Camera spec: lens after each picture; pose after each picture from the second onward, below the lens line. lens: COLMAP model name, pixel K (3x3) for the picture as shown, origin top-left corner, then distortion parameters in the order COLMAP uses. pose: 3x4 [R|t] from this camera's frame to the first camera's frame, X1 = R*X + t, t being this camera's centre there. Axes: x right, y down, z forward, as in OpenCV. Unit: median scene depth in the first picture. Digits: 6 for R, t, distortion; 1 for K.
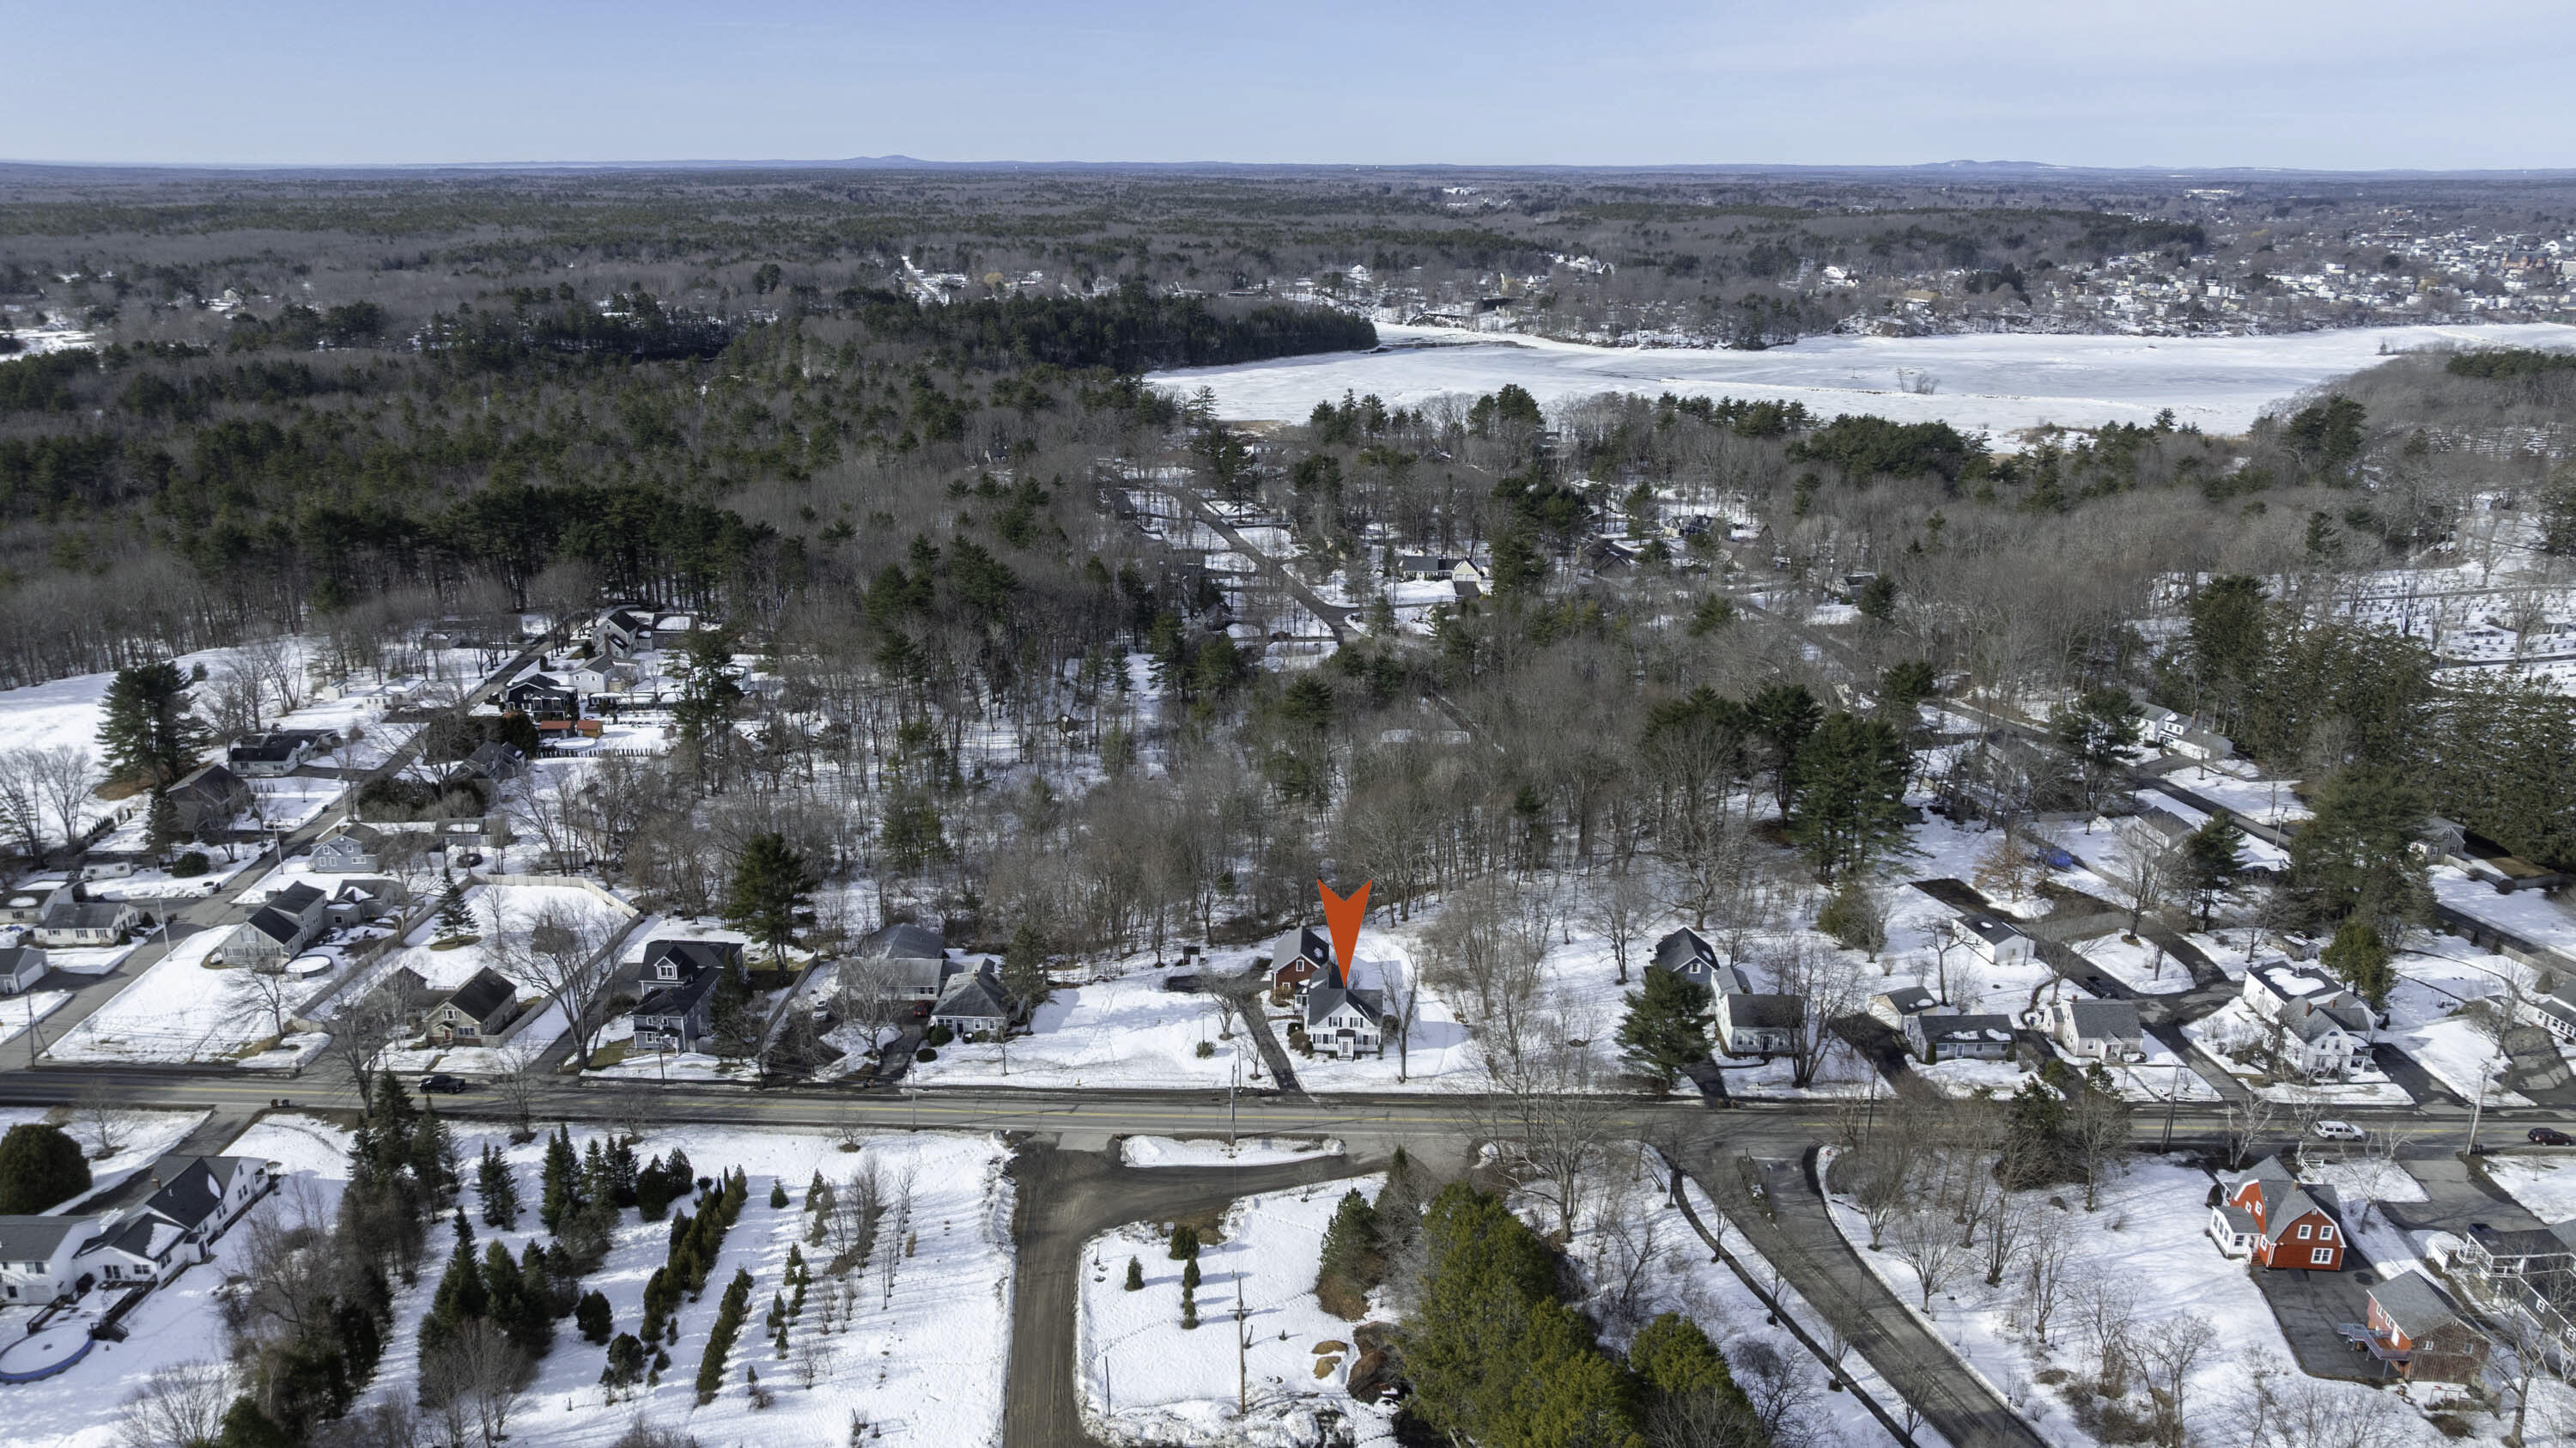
lens RADIAL K [[1821.3, 0, 1288.0], [0, 1821.3, 724.0], [0, 0, 1]] dist [-0.016827, 0.000200]
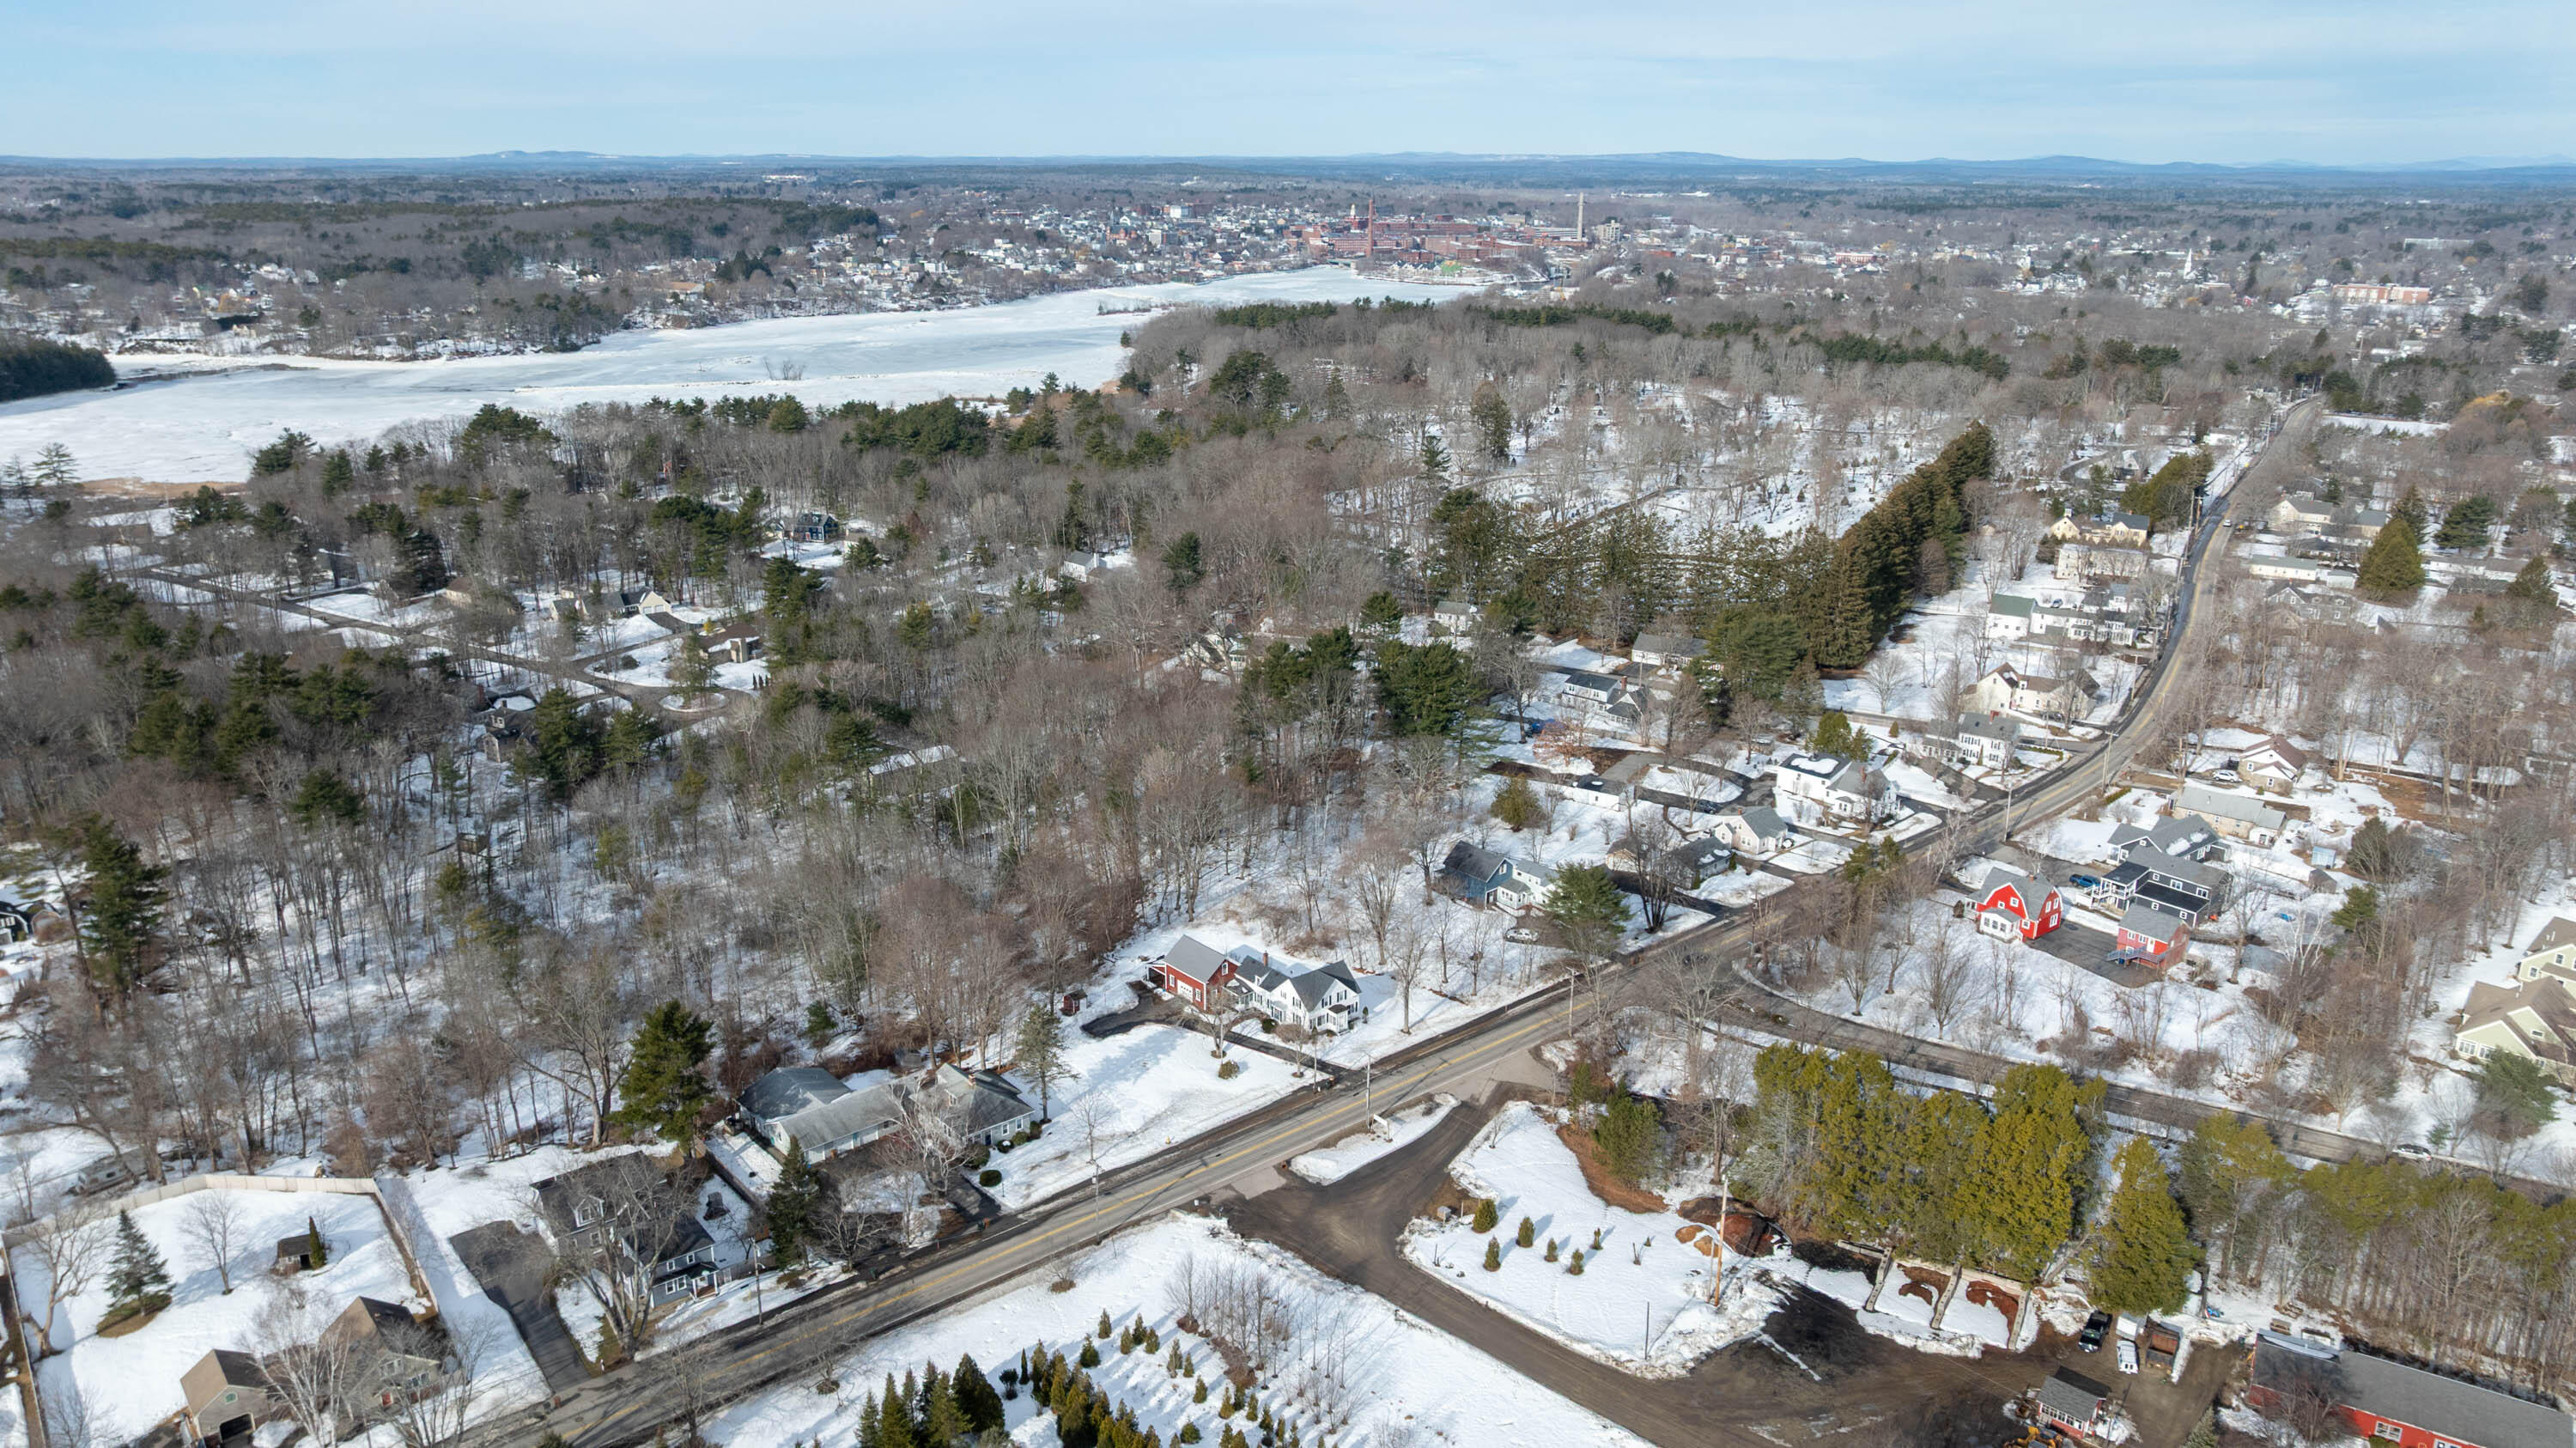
lens RADIAL K [[1821.3, 0, 1288.0], [0, 1821.3, 724.0], [0, 0, 1]] dist [-0.016827, 0.000200]
pose [[0.742604, -0.203010, 0.638221, -0.564632], [0.199699, 0.976722, 0.078322, -0.068033], [-0.639265, 0.069290, 0.765859, 0.199637]]
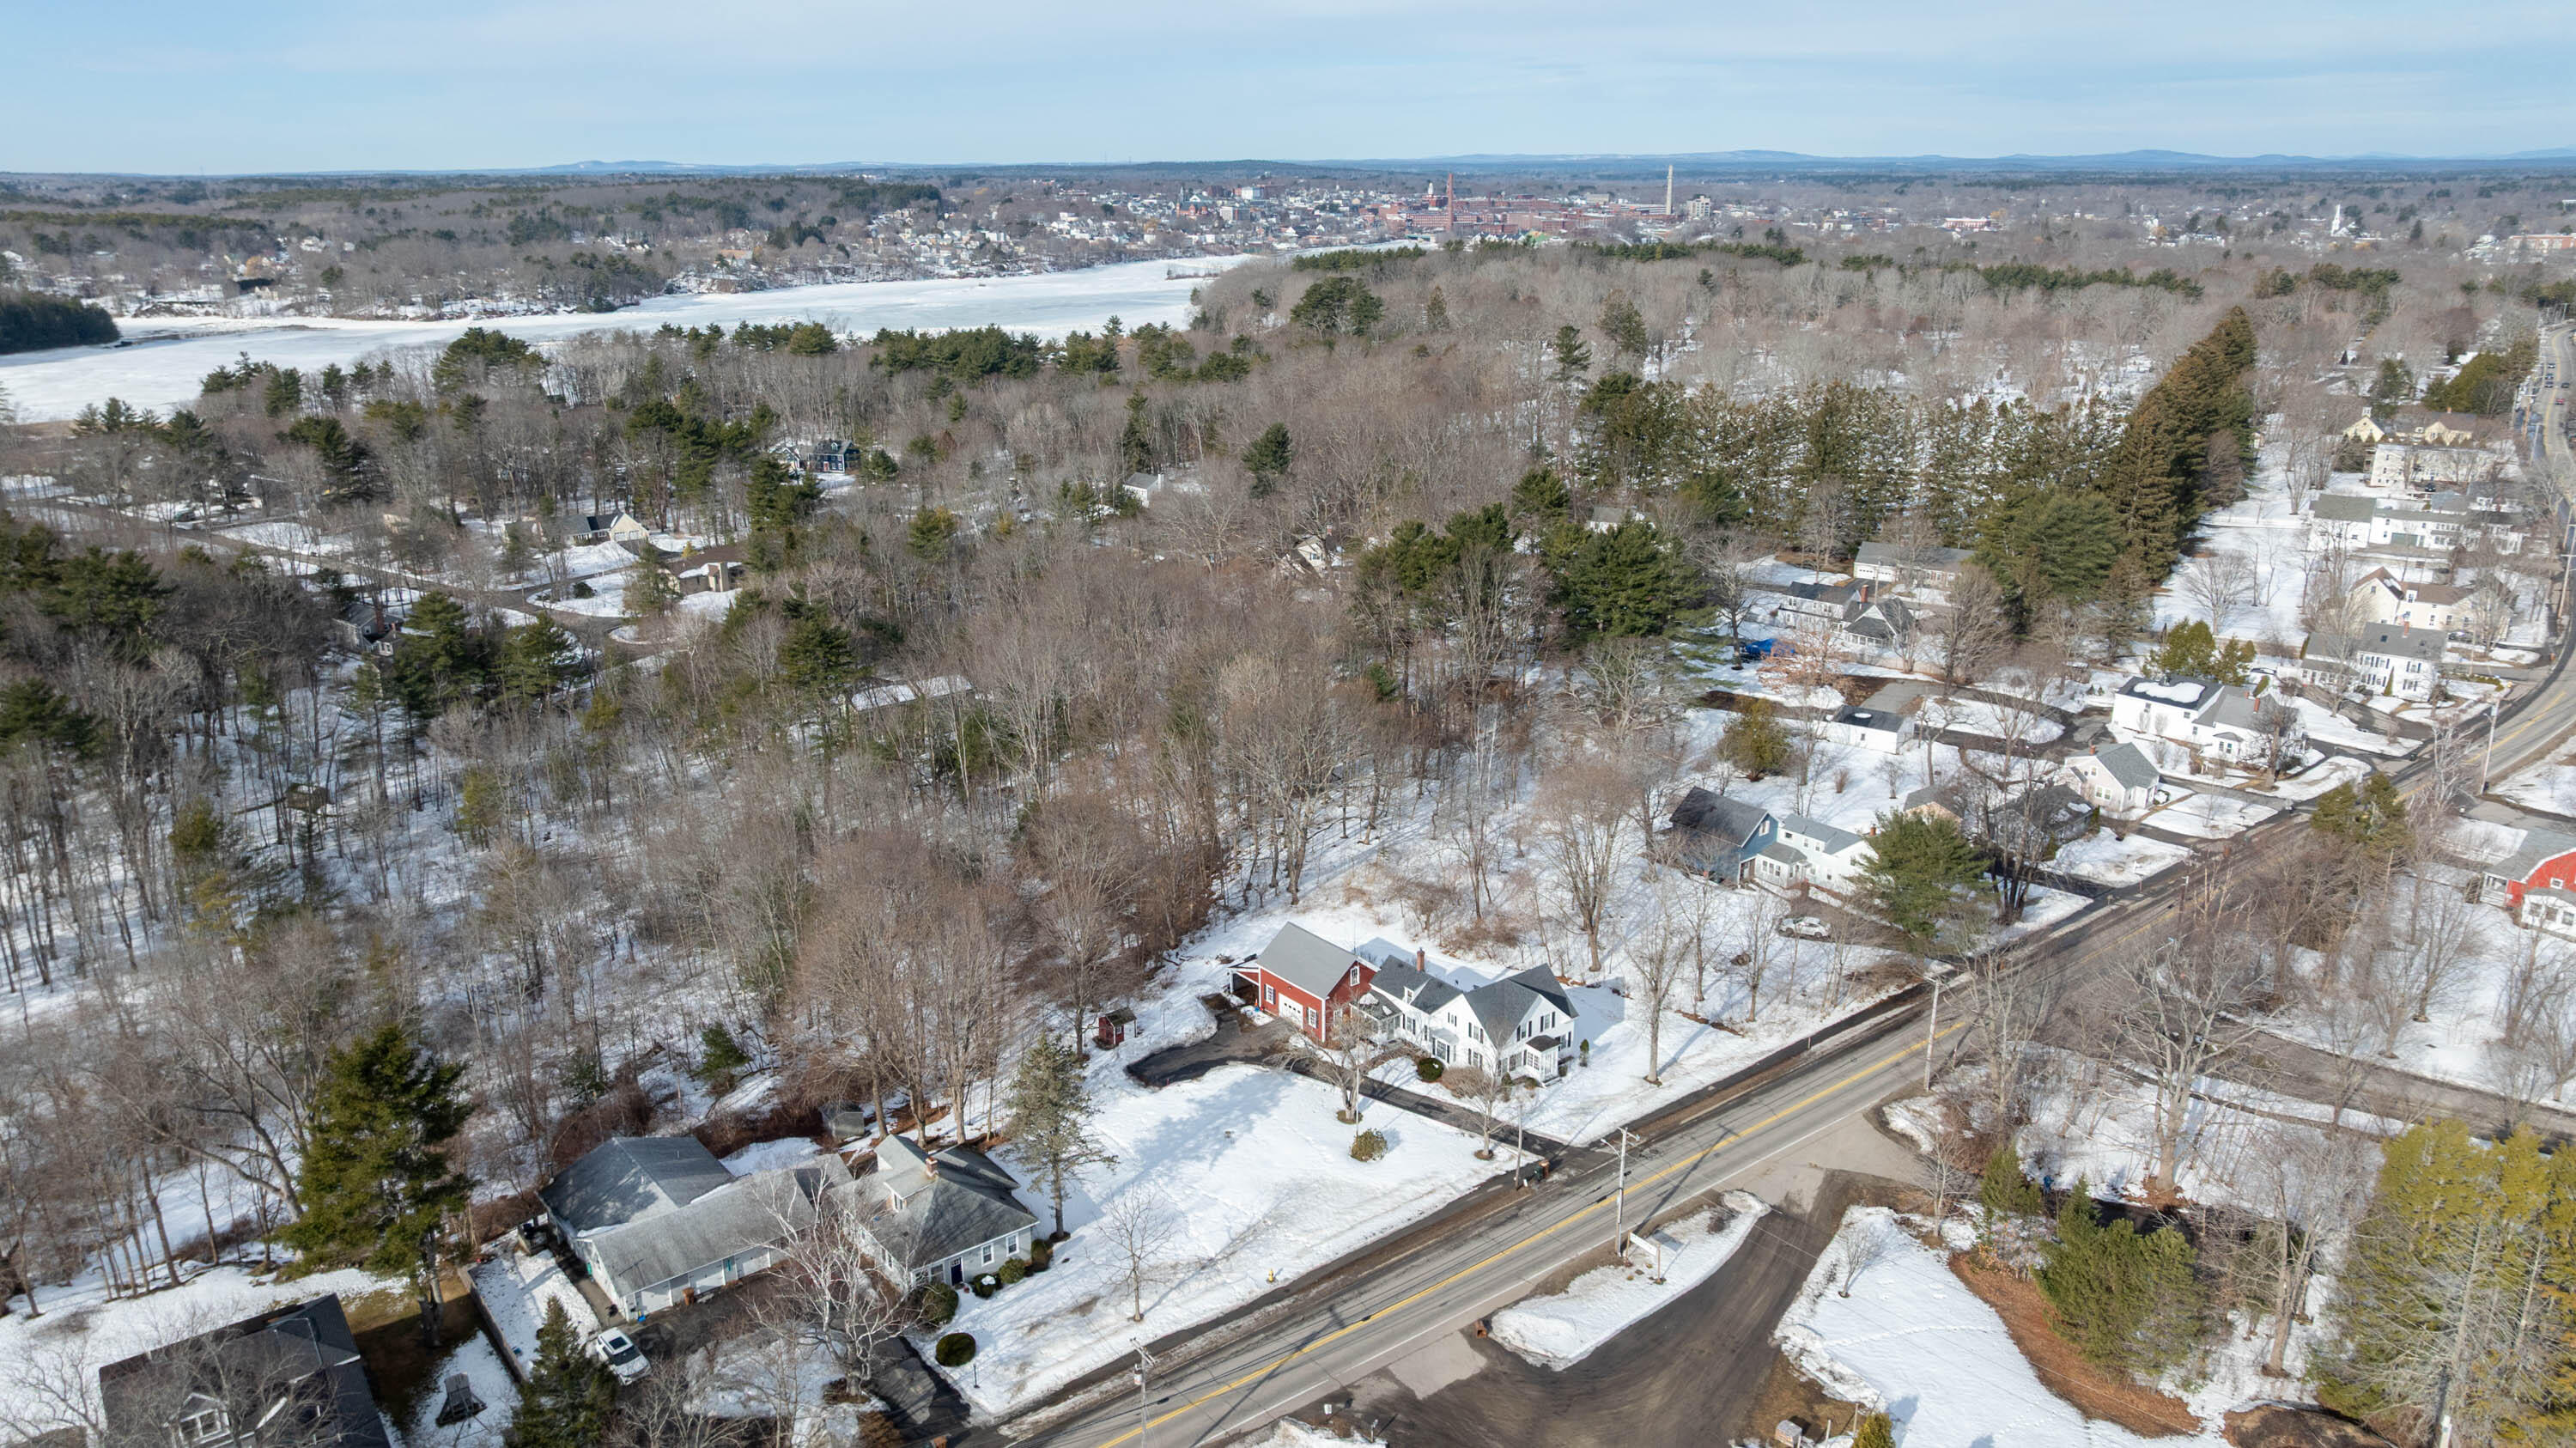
lens RADIAL K [[1821.3, 0, 1288.0], [0, 1821.3, 724.0], [0, 0, 1]] dist [-0.016827, 0.000200]
pose [[0.766522, -0.200492, 0.610121, -0.366699], [0.201422, 0.977138, 0.068043, 0.000965], [-0.609814, 0.070735, 0.789381, 0.502978]]
